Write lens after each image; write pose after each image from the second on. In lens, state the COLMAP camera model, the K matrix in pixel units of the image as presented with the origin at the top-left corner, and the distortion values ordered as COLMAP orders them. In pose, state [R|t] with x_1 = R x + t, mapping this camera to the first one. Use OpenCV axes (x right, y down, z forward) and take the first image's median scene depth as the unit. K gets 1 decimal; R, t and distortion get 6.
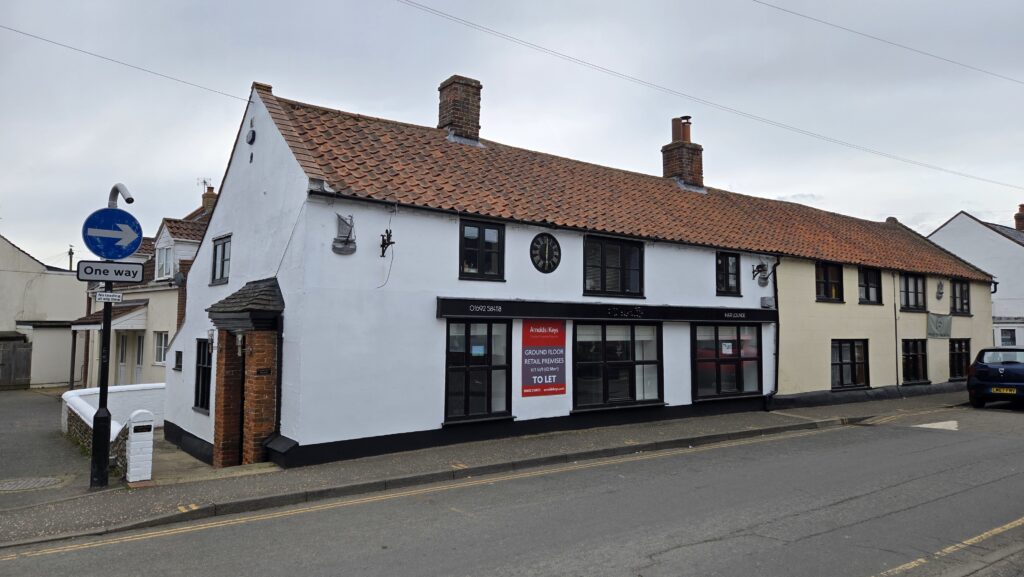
lens RADIAL K [[680.7, 0, 511.6], [0, 680.7, 287.9], [0, 0, 1]] dist [0.044762, -0.025793]
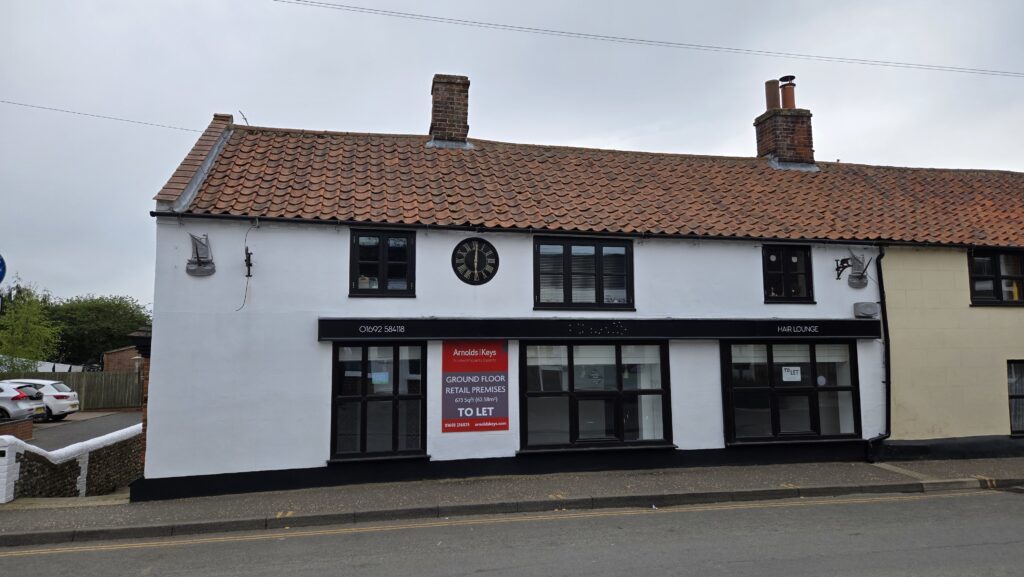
lens RADIAL K [[680.7, 0, 511.5], [0, 680.7, 286.3], [0, 0, 1]] dist [0.044762, -0.025793]
pose [[0.914132, -0.050597, -0.402248, 0.386930], [0.037285, 0.998469, -0.040861, 0.014385], [0.403699, 0.022355, 0.914619, 0.221559]]
